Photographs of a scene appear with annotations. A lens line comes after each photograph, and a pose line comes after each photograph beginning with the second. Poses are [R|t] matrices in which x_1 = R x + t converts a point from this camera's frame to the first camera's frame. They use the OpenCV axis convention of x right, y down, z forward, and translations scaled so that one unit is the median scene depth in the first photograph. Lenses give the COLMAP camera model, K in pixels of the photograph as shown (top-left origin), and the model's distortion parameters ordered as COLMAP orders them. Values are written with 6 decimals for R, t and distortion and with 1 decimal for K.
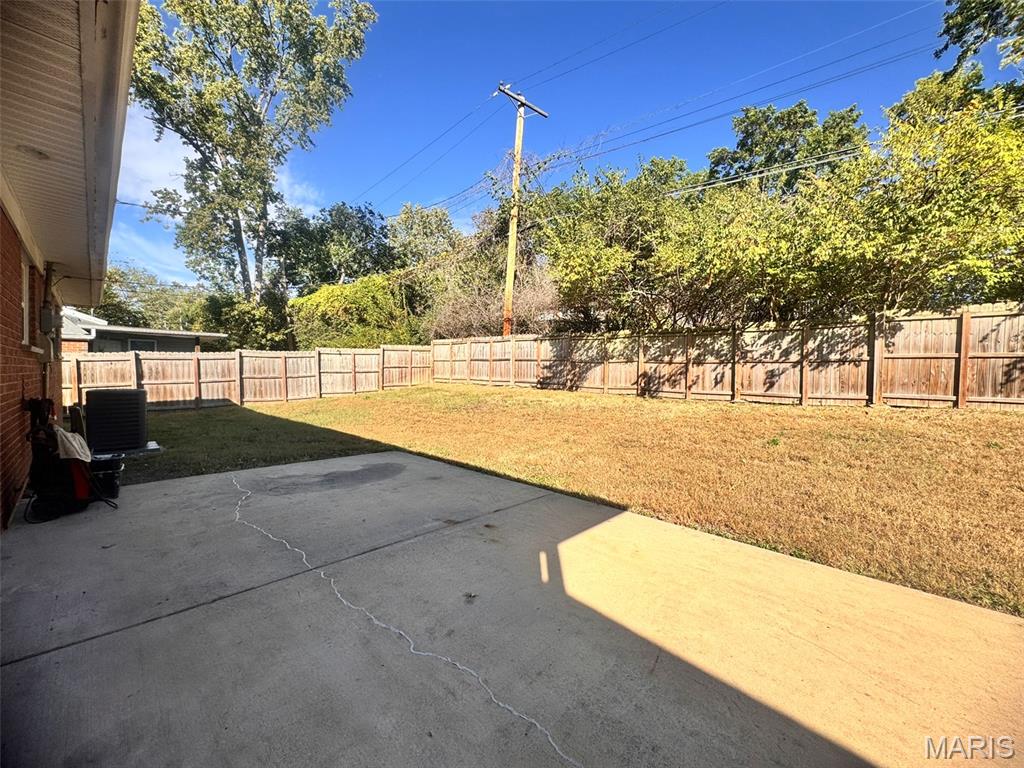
lens RADIAL K [[413.1, 0, 512.1], [0, 413.1, 383.9], [0, 0, 1]] dist [-0.002983, -0.000276]
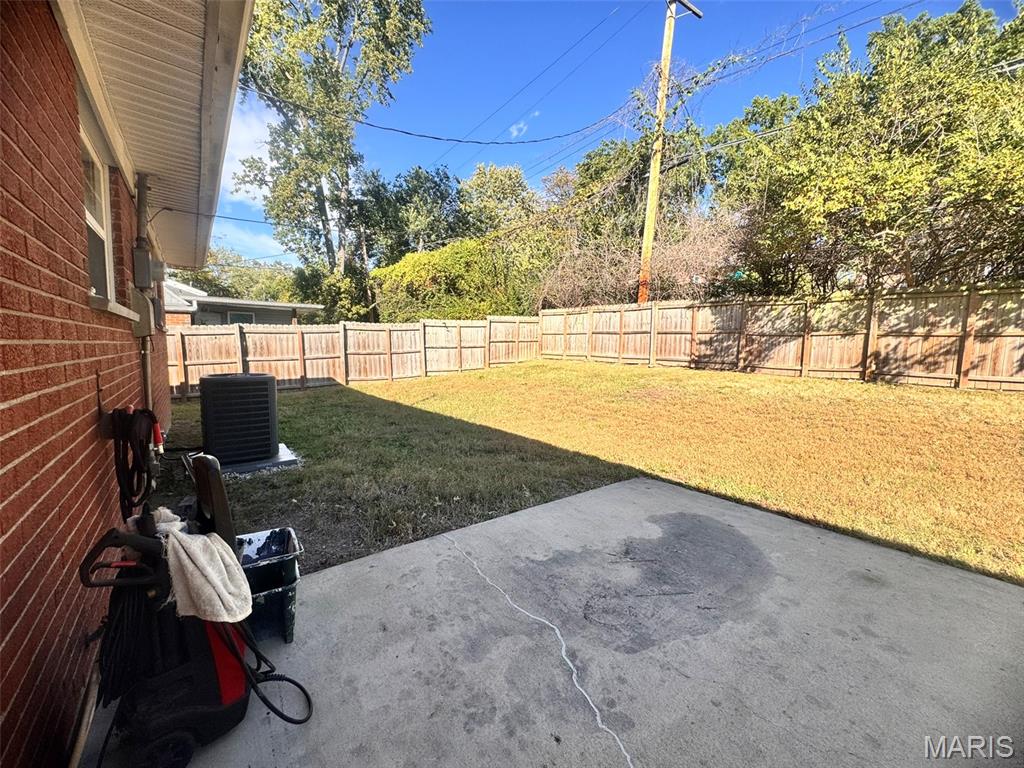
lens RADIAL K [[413.1, 0, 509.7], [0, 413.1, 385.3], [0, 0, 1]] dist [-0.002983, -0.000276]
pose [[0.990374, 0.014782, -0.137628, -0.218173], [-0.005673, 0.997781, 0.066344, -0.009673], [0.138303, -0.064925, 0.988260, 0.198961]]
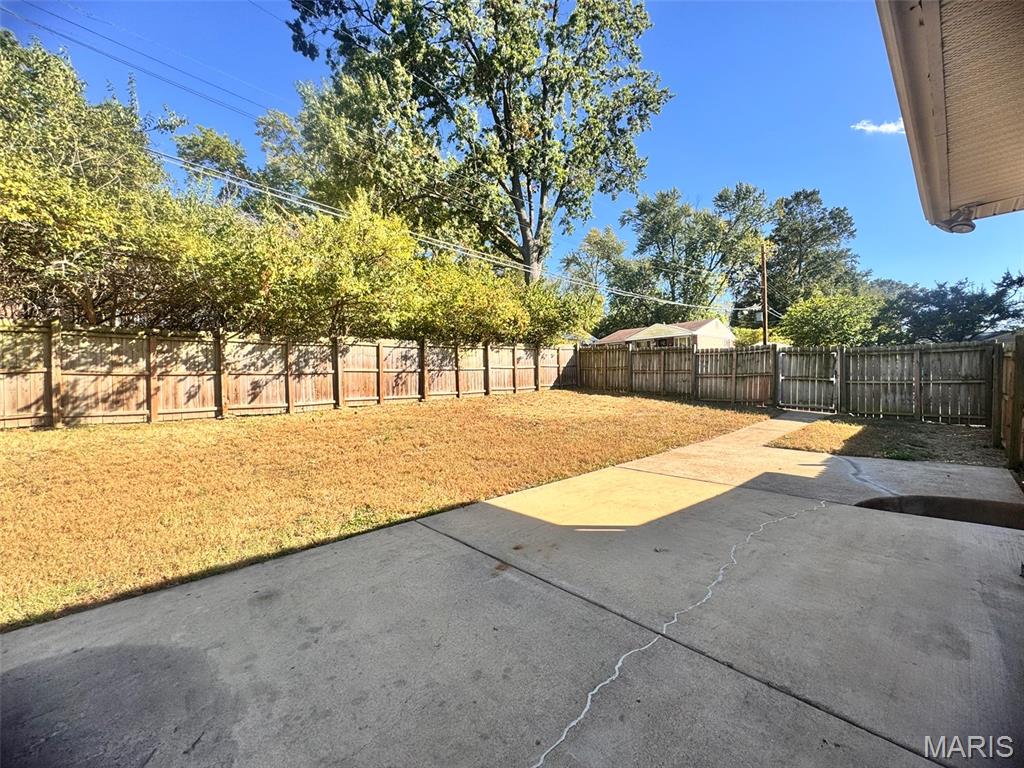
lens RADIAL K [[413.1, 0, 508.2], [0, 413.1, 387.6], [0, 0, 1]] dist [-0.002983, -0.000276]
pose [[0.053149, -0.030105, 0.998133, -0.276751], [0.049743, 0.998384, 0.027464, -0.013750], [-0.997347, 0.048191, 0.054561, 0.265993]]
